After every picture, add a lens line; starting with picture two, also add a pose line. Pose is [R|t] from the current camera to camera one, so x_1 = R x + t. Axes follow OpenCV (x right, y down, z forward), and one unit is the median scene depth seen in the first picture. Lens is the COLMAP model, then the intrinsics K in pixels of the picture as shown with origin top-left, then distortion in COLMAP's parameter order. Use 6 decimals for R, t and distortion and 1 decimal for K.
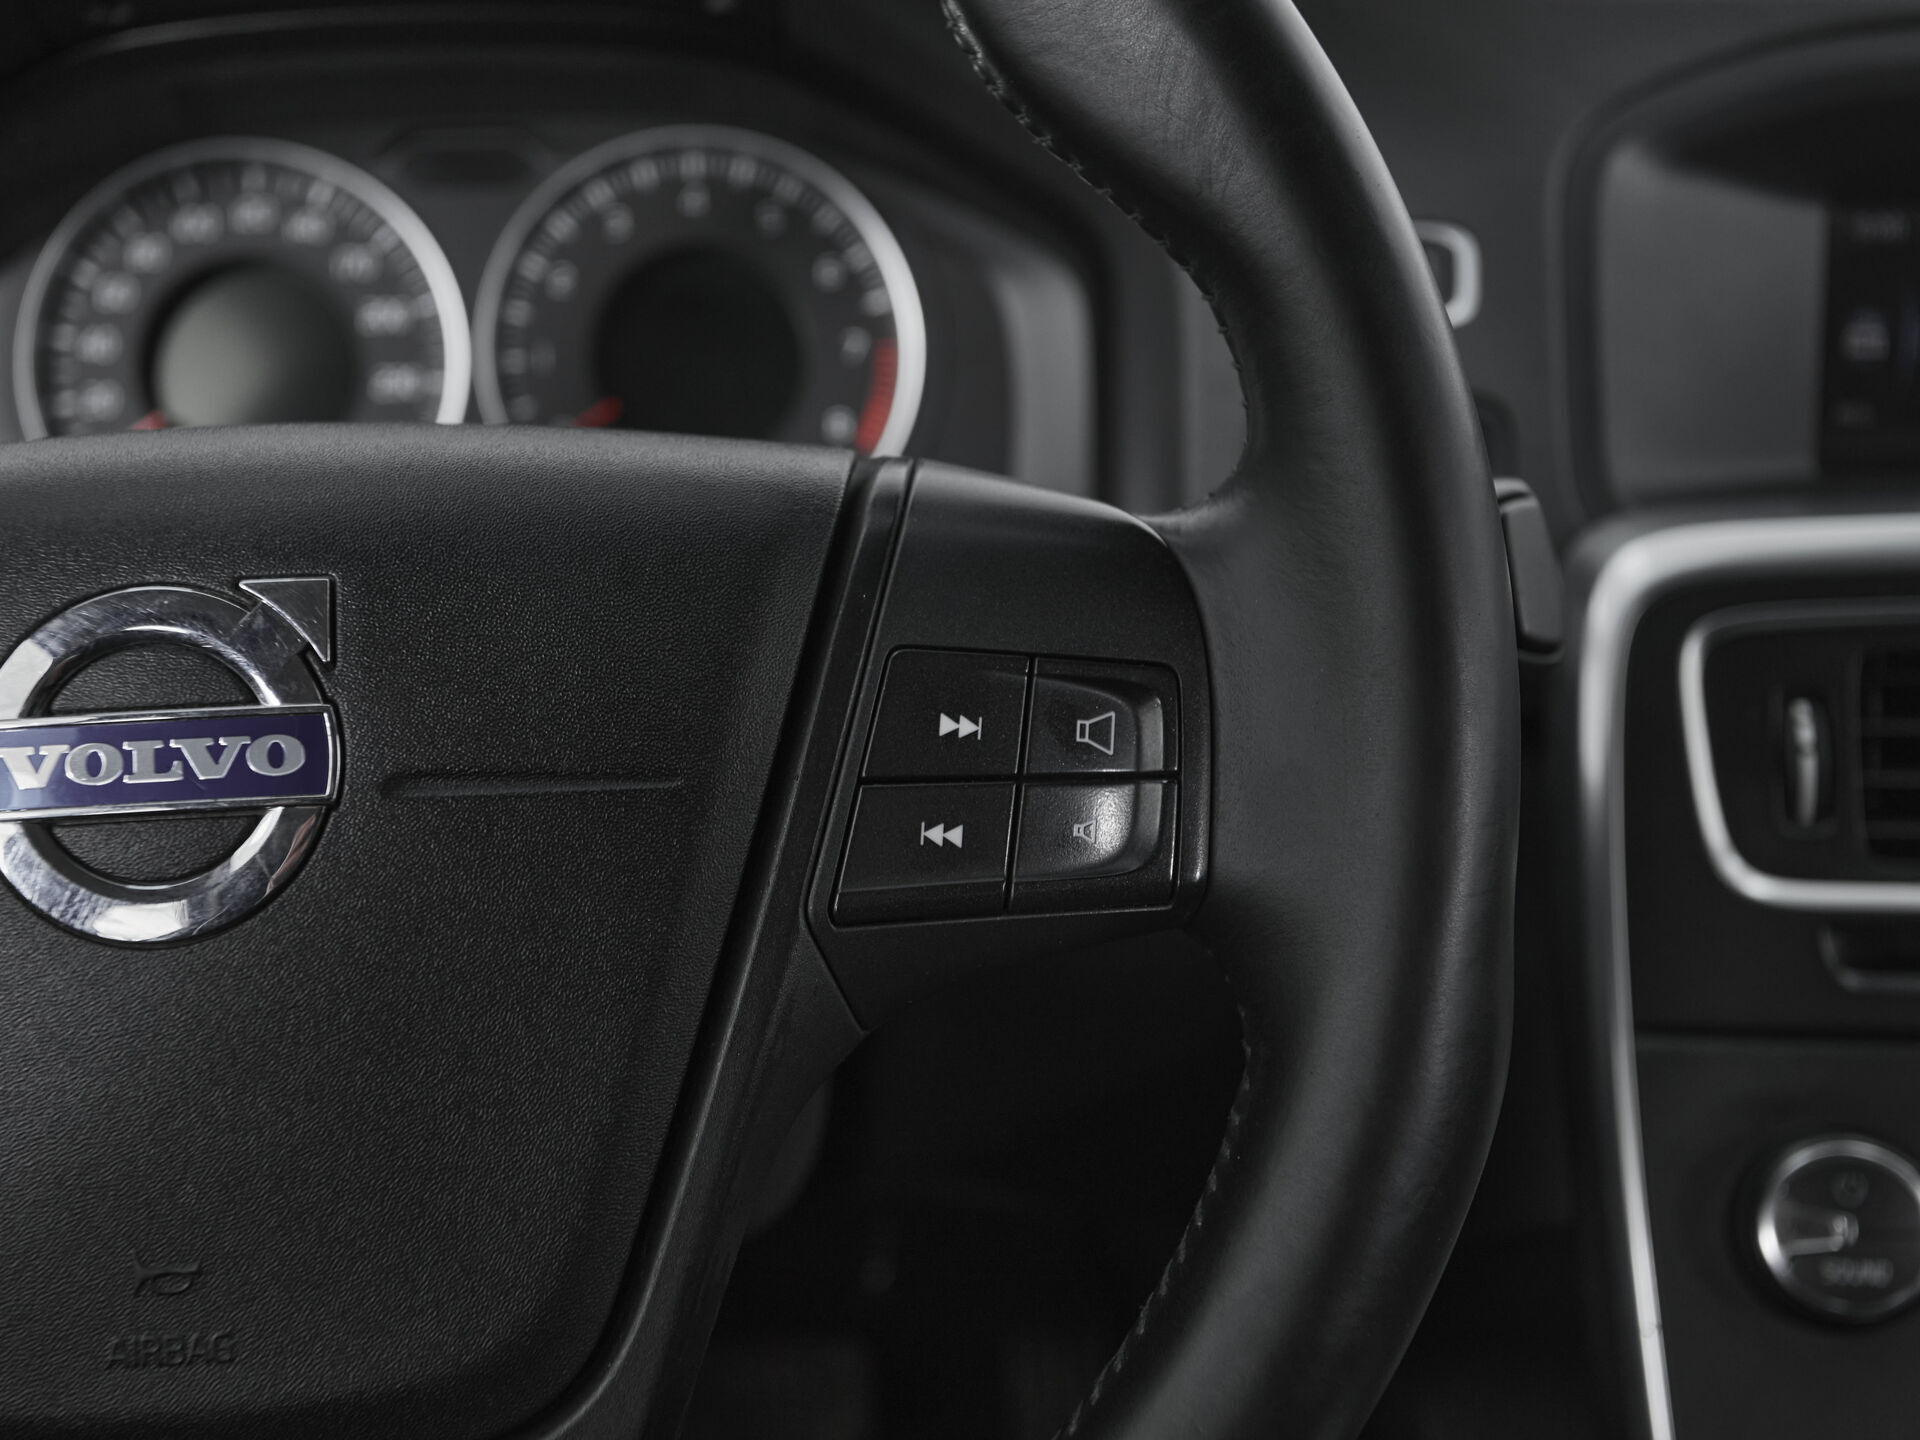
lens RADIAL K [[2357.4, 0, 841.3], [0, 2357.4, 721.3], [0, 0, 1]] dist [0.007342, 0.035771]
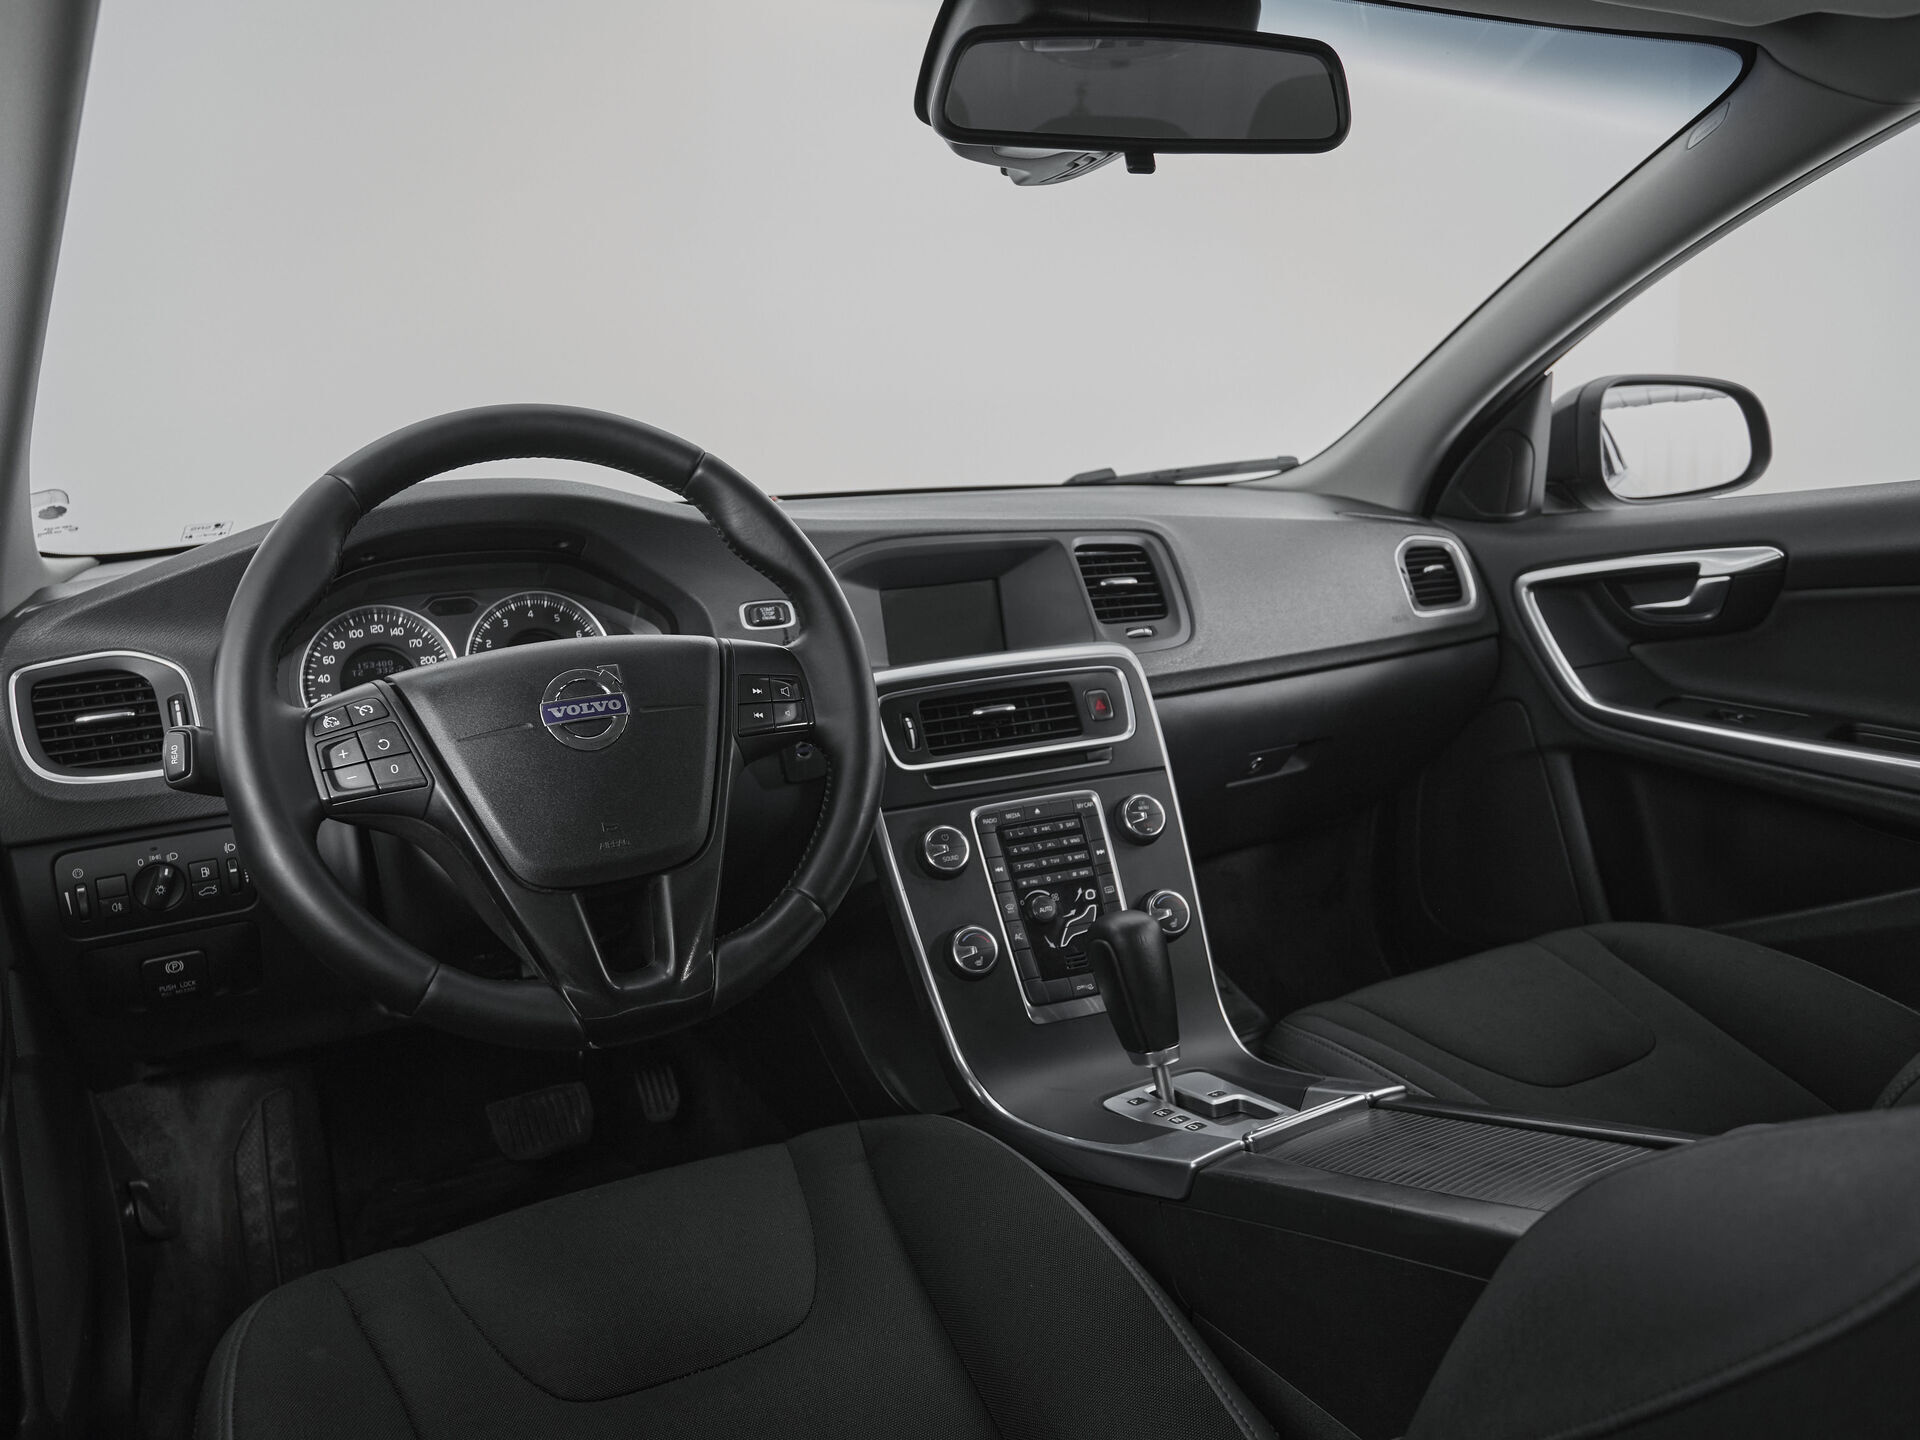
lens RADIAL K [[1341.8, 0, 846.6], [0, 1341.8, 717.7], [0, 0, 1]] dist [-0.050448, 0.001423]
pose [[0.902892, -0.096170, 0.418971, -0.424016], [0.174182, 0.972904, -0.152048, 0.230679], [-0.392996, 0.210260, 0.895179, -0.630561]]
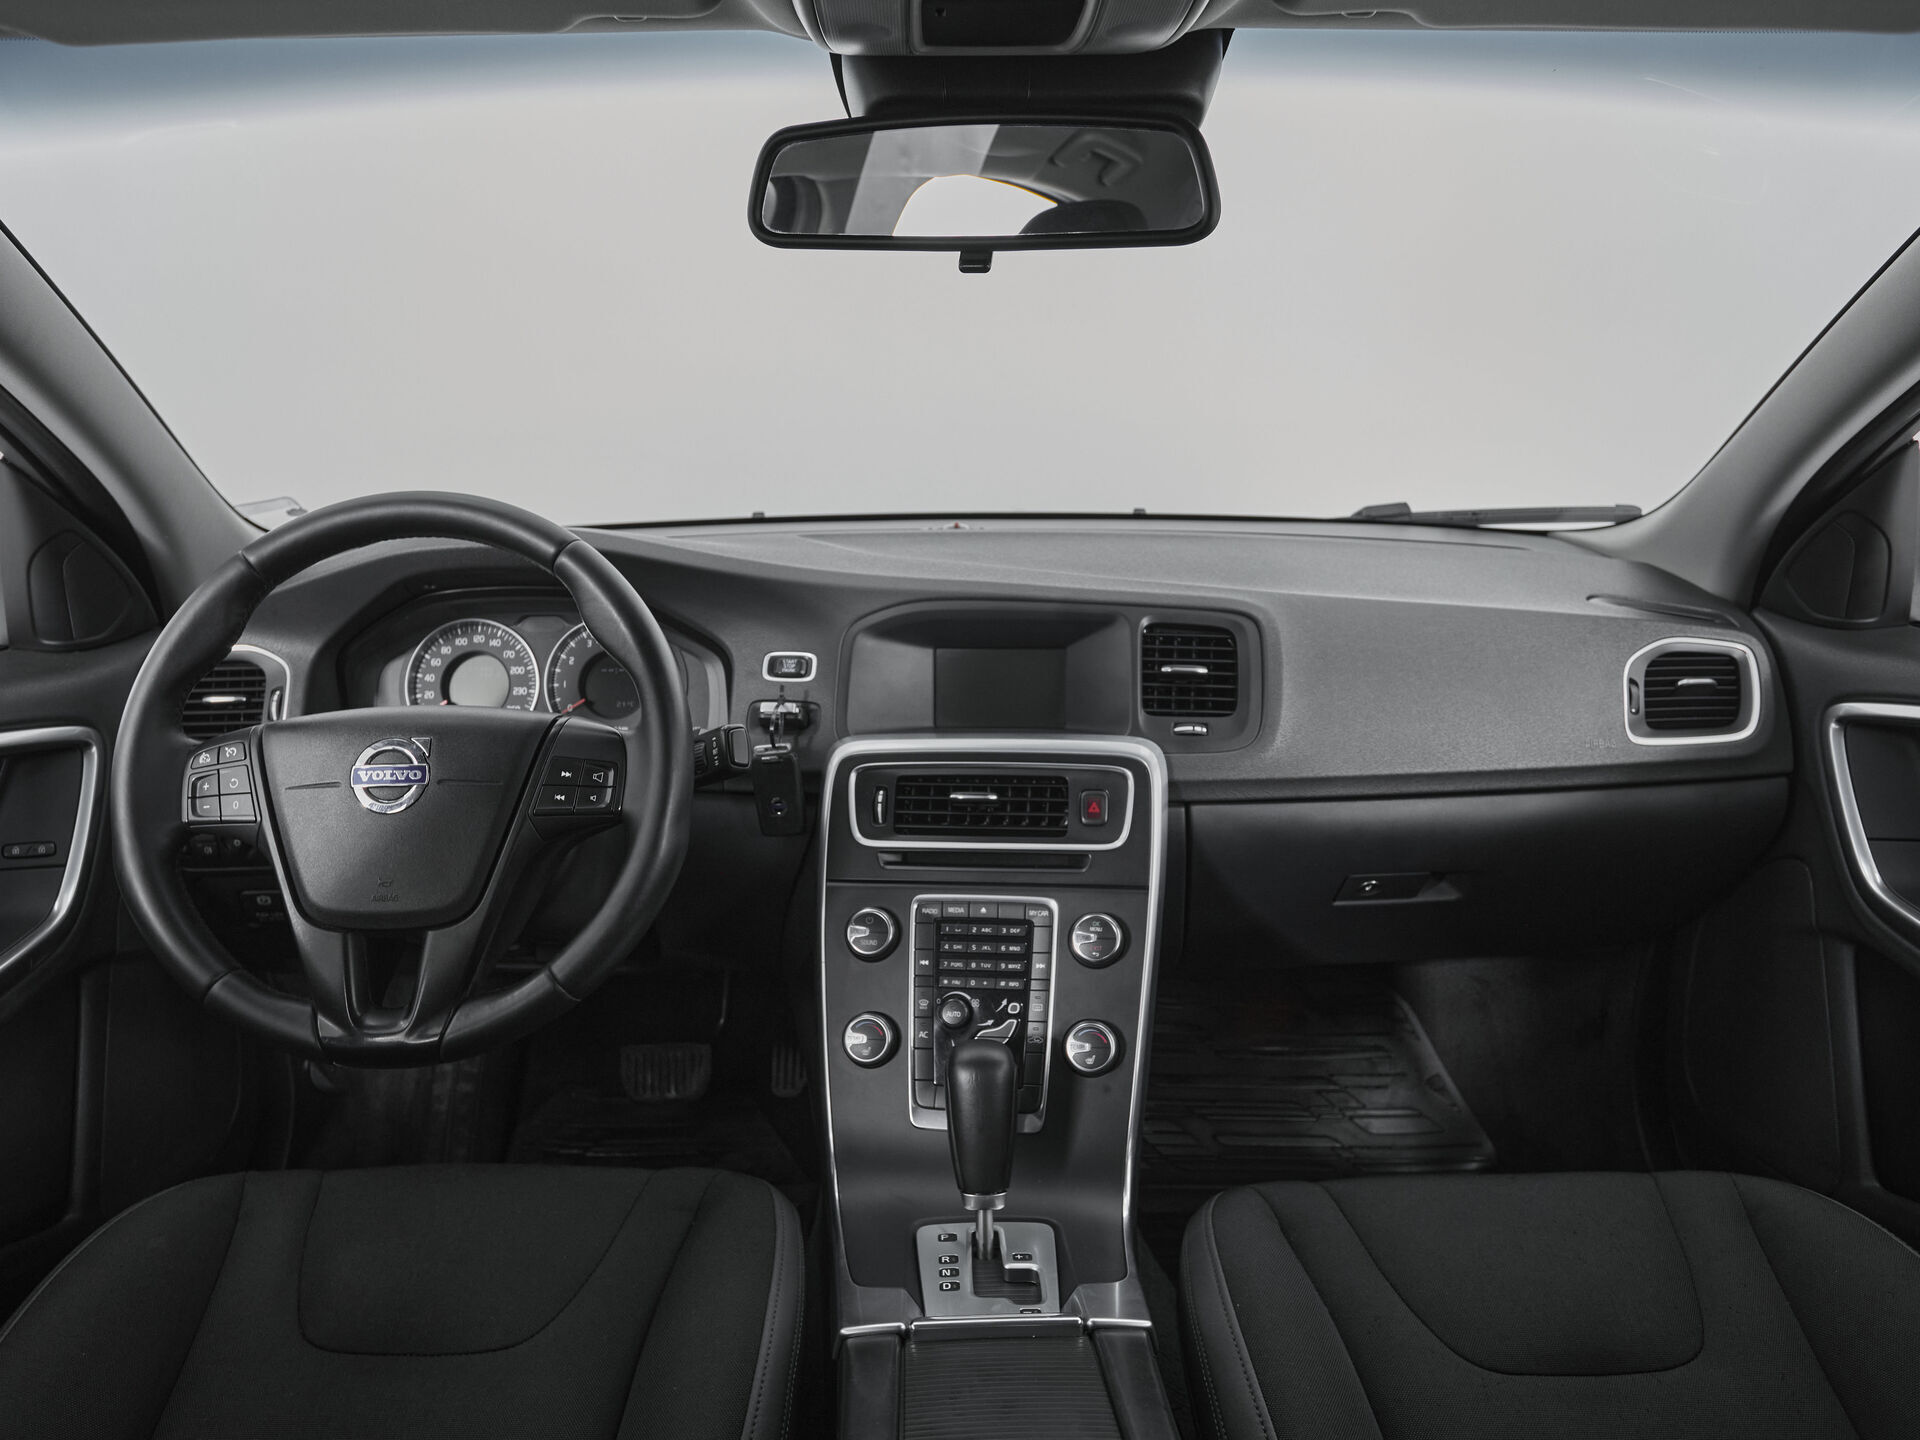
lens RADIAL K [[1328.6, 0, 945.2], [0, 1328.6, 711.5], [0, 0, 1]] dist [-0.074823, 0.051936]
pose [[0.999808, 0.019141, -0.004227, 0.409041], [-0.019507, 0.992791, -0.118263, 0.088338], [0.001933, 0.118322, 0.992973, -0.803066]]
